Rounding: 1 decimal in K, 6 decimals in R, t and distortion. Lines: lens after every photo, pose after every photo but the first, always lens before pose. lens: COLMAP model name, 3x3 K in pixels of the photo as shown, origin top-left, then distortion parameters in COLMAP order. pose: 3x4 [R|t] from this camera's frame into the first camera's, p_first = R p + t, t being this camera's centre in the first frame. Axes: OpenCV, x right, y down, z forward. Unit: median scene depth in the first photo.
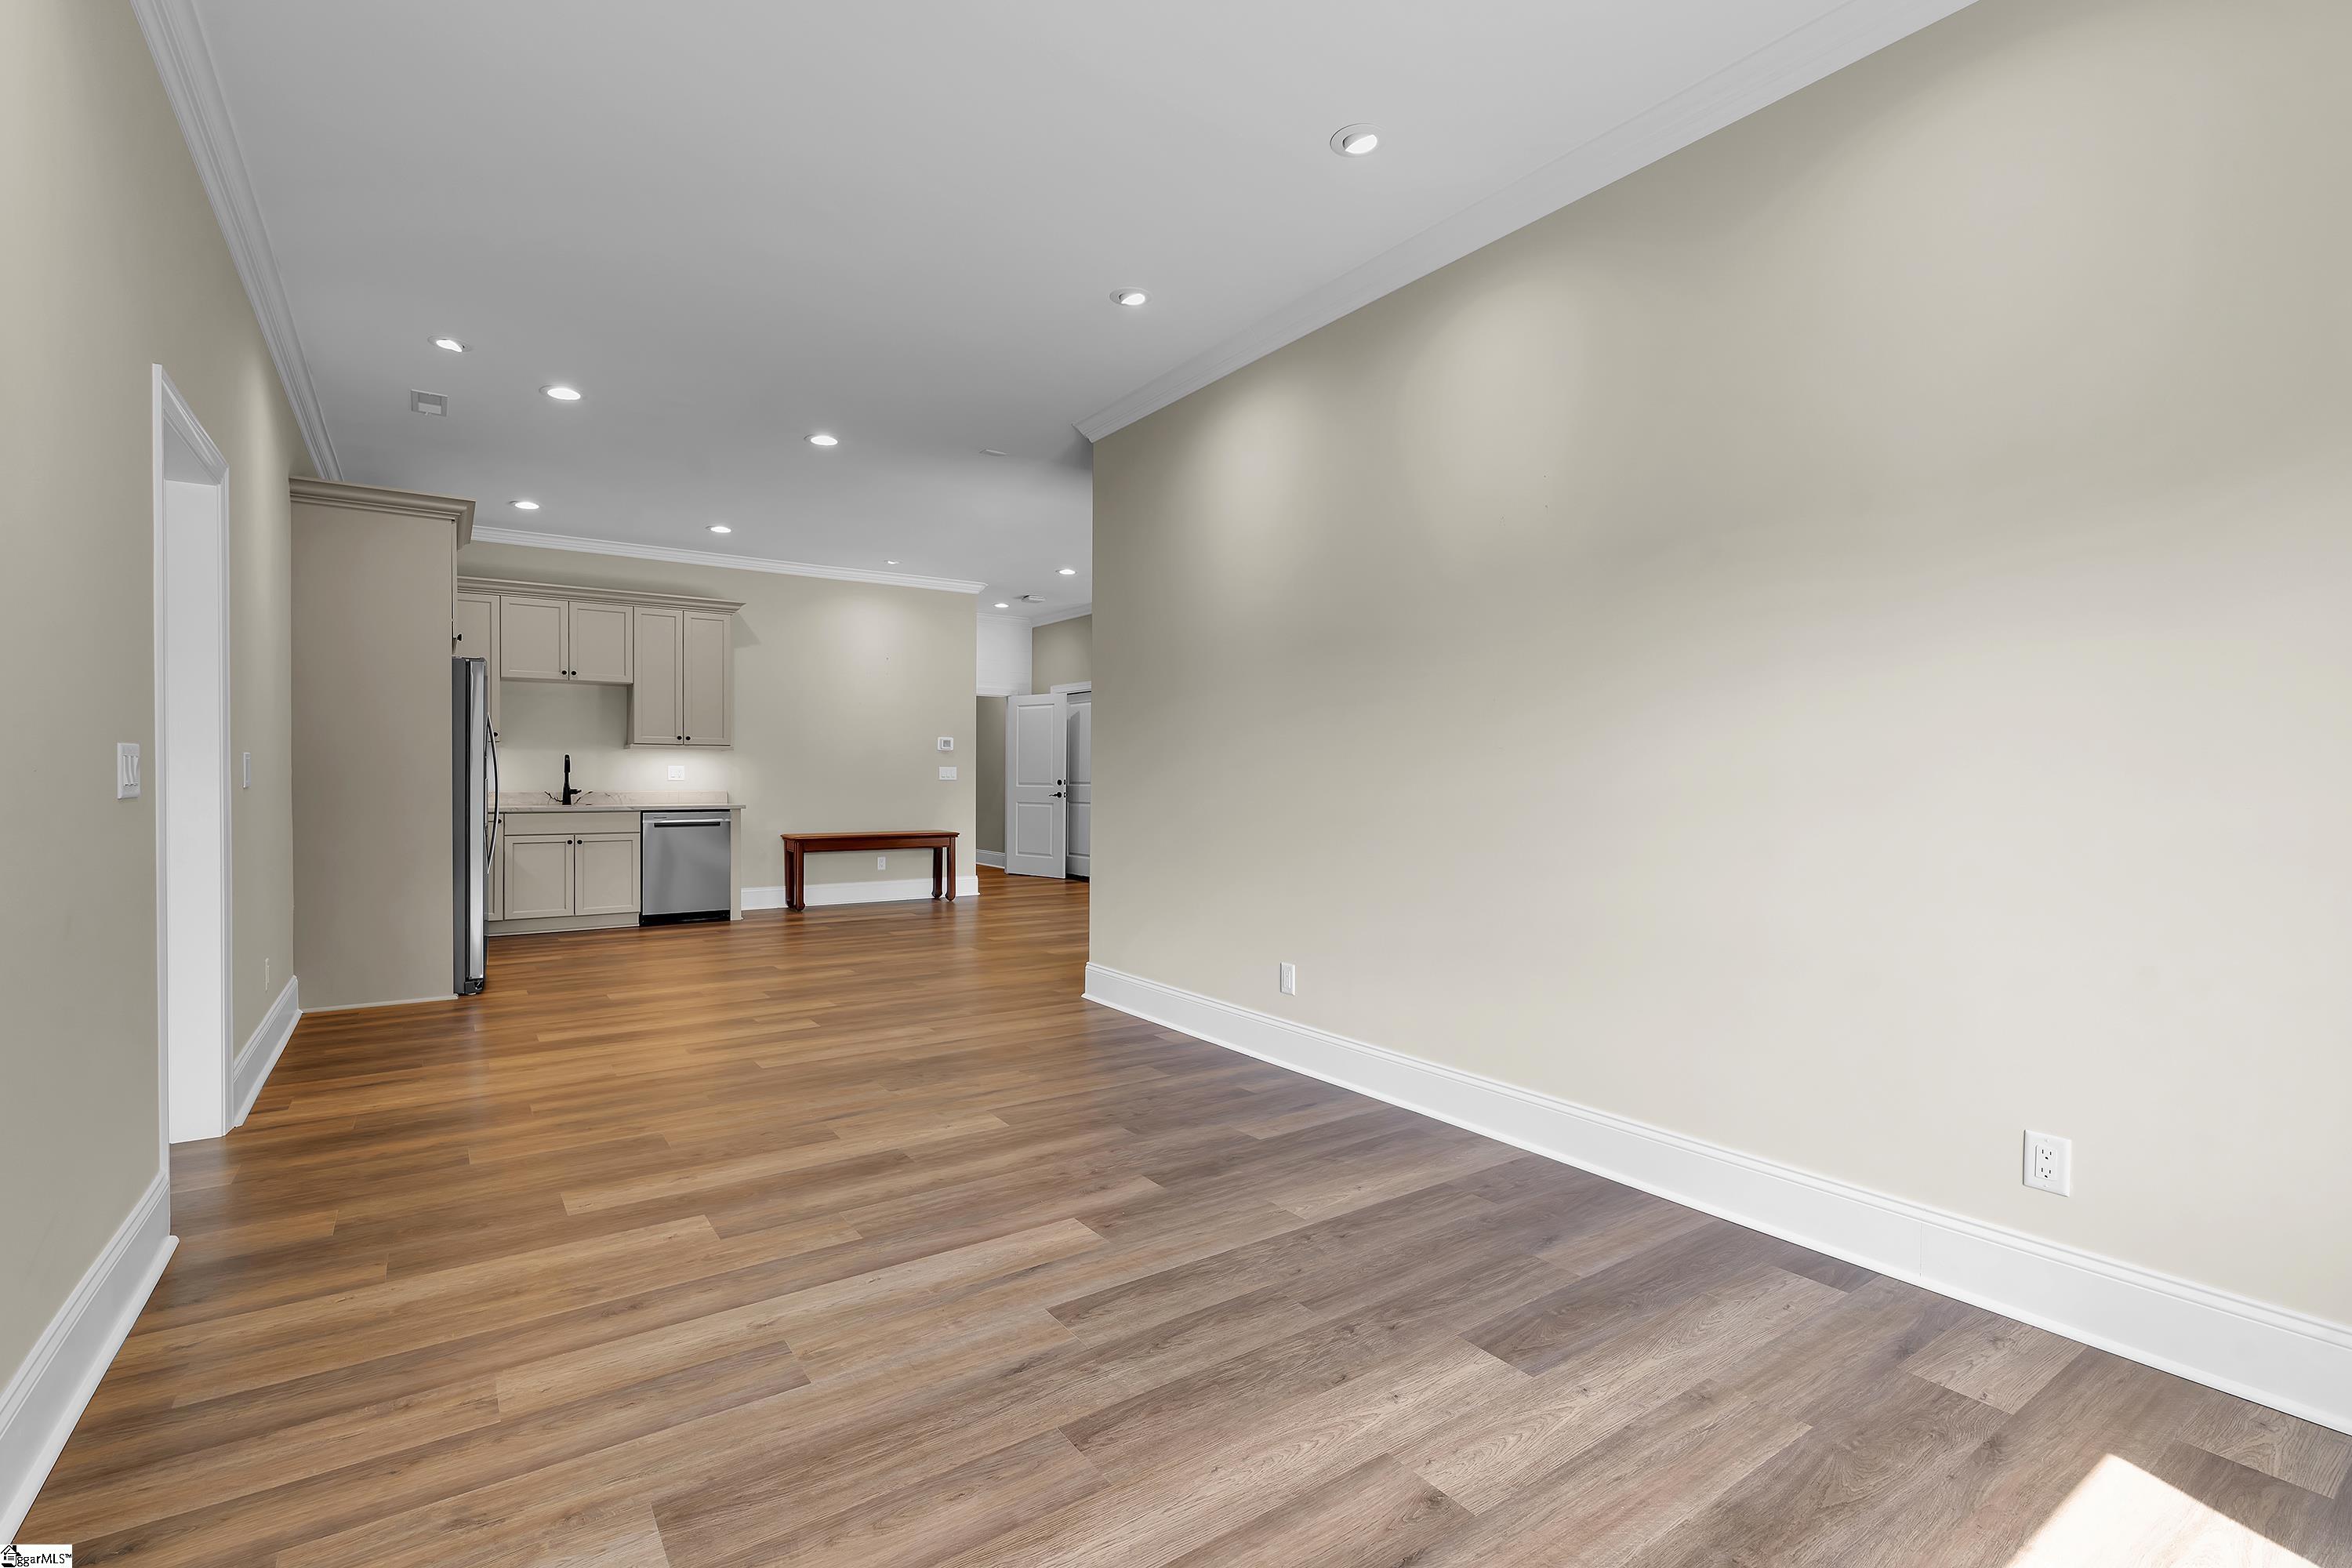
lens RADIAL K [[1052.5, 0, 1167.2], [0, 1052.5, 784.3], [0, 0, 1]] dist [0.009127, -0.002121]
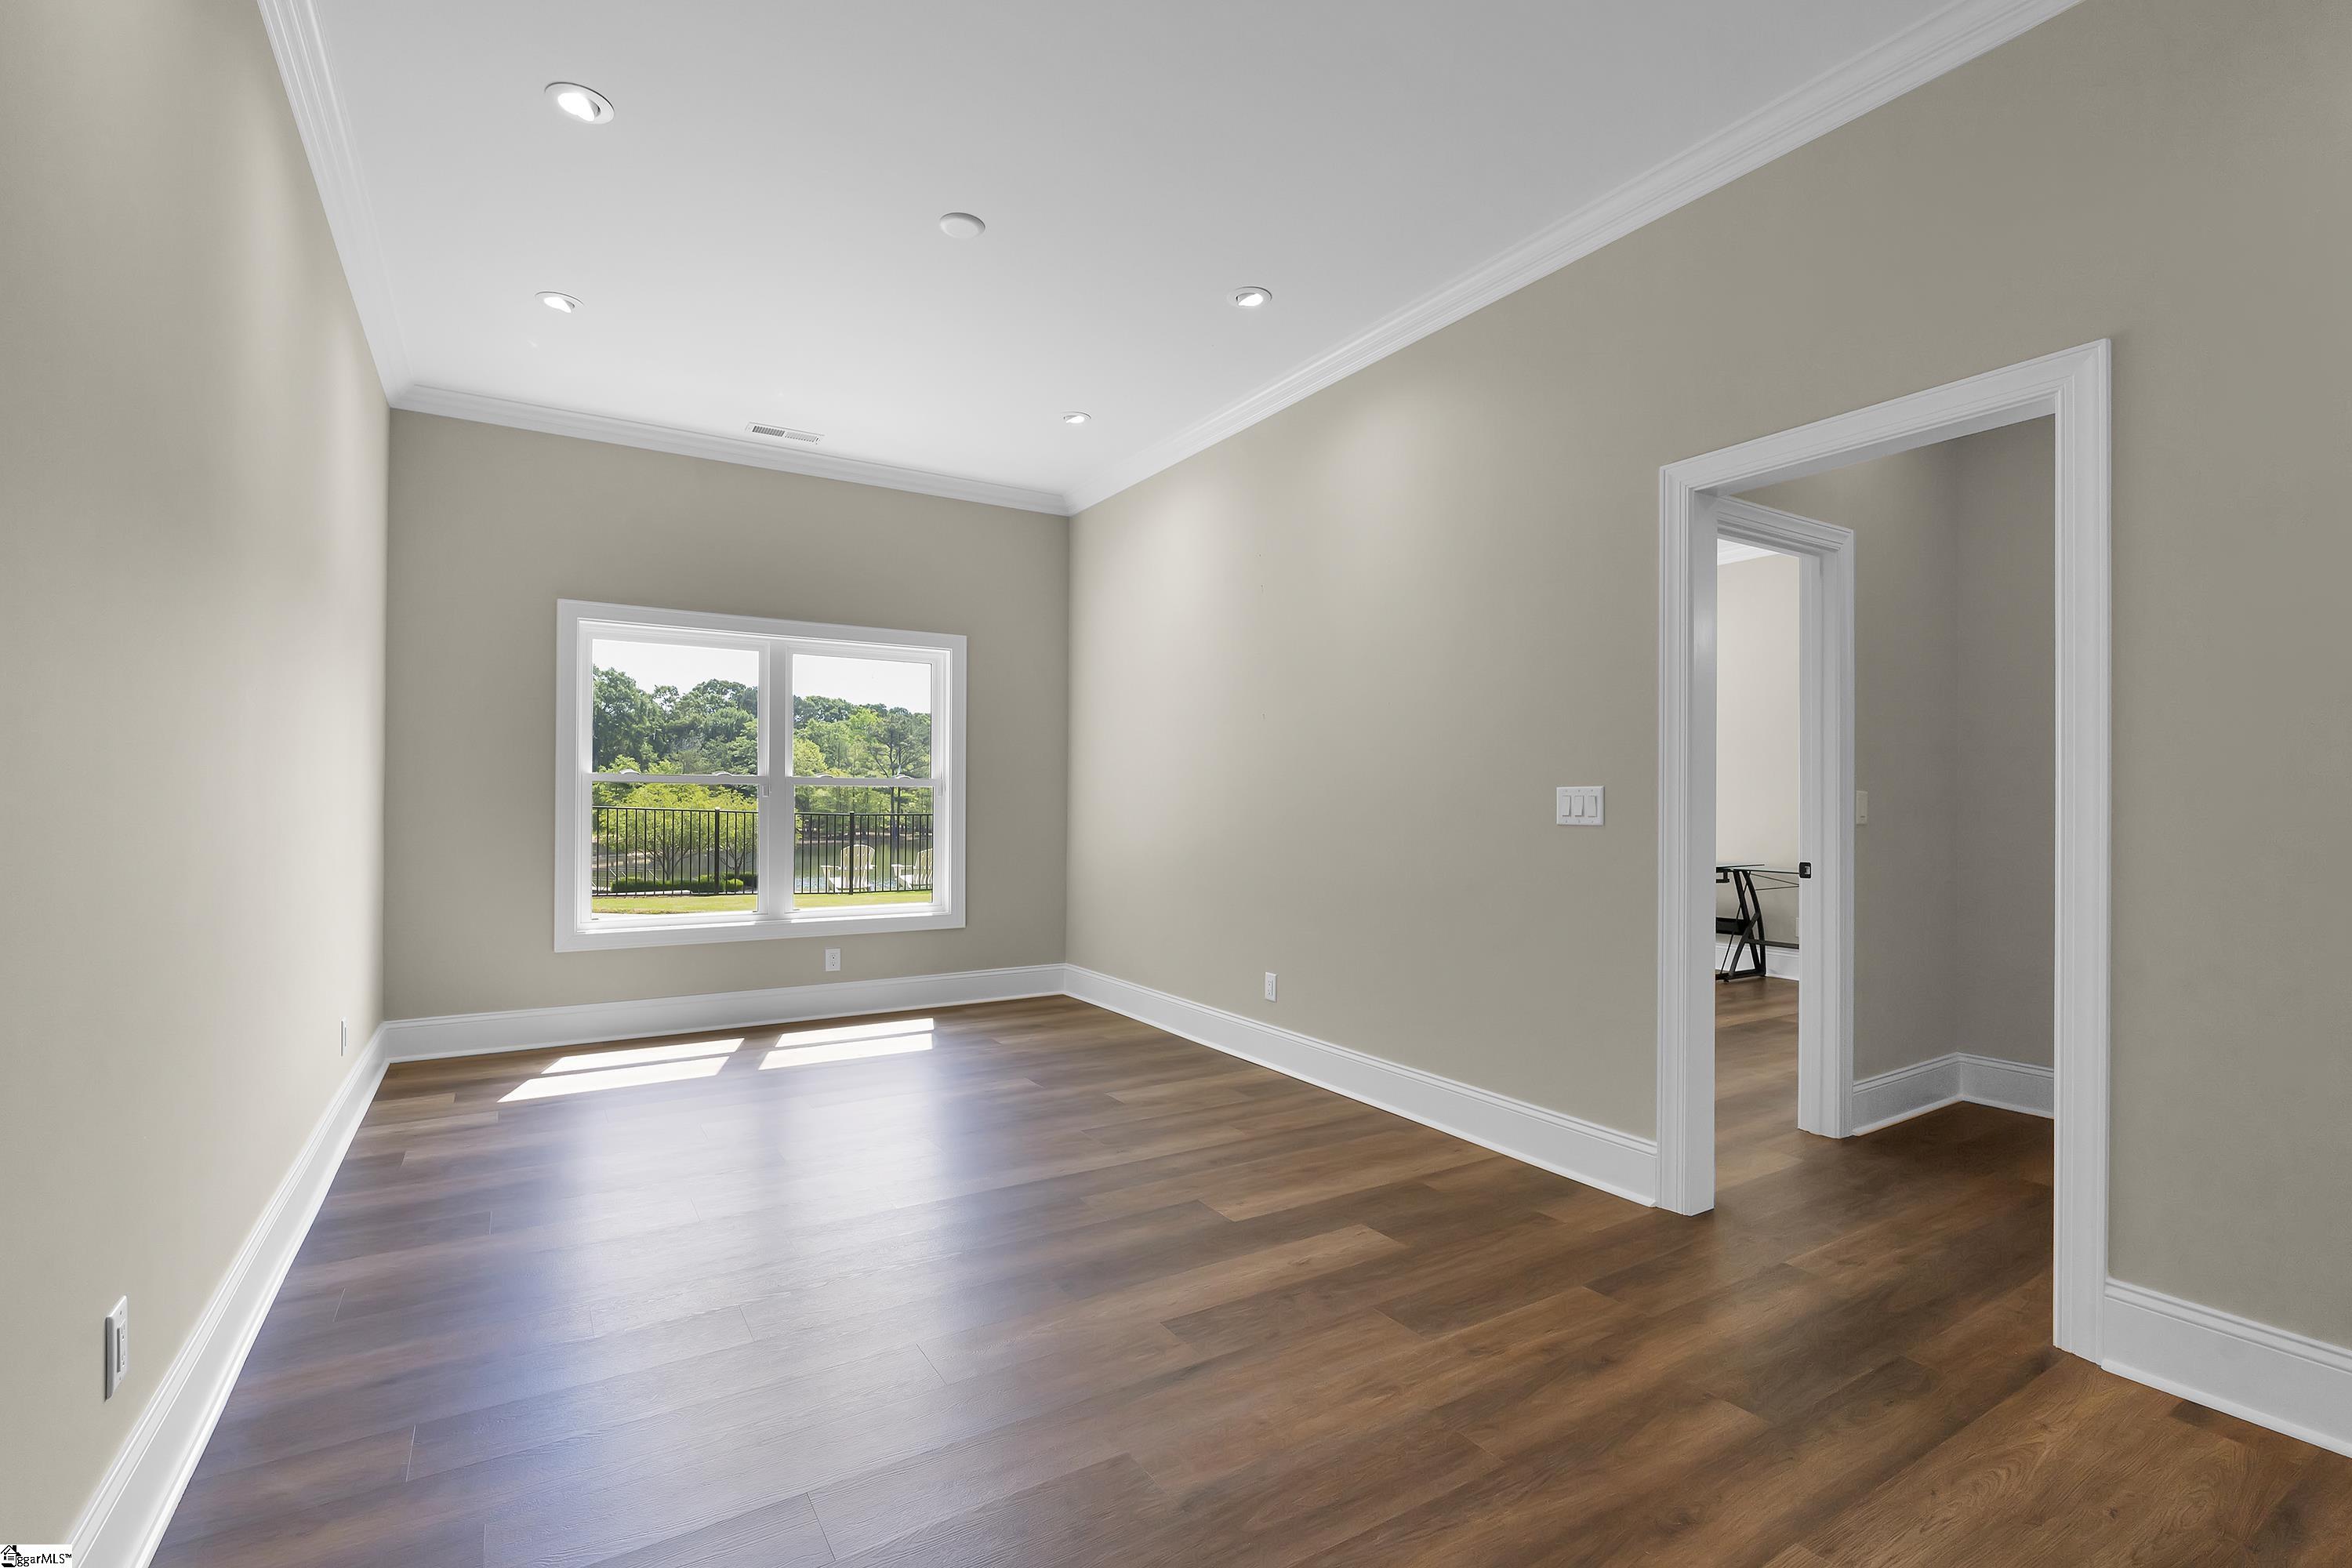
lens RADIAL K [[1042.2, 0, 1162.1], [0, 1042.2, 790.4], [0, 0, 1]] dist [-0.002522, 0.000269]
pose [[-0.998403, -0.006590, 0.056106, -0.420652], [-0.006656, 0.999977, -0.001002, -0.023969], [-0.056098, -0.001374, -0.998424, 2.046470]]
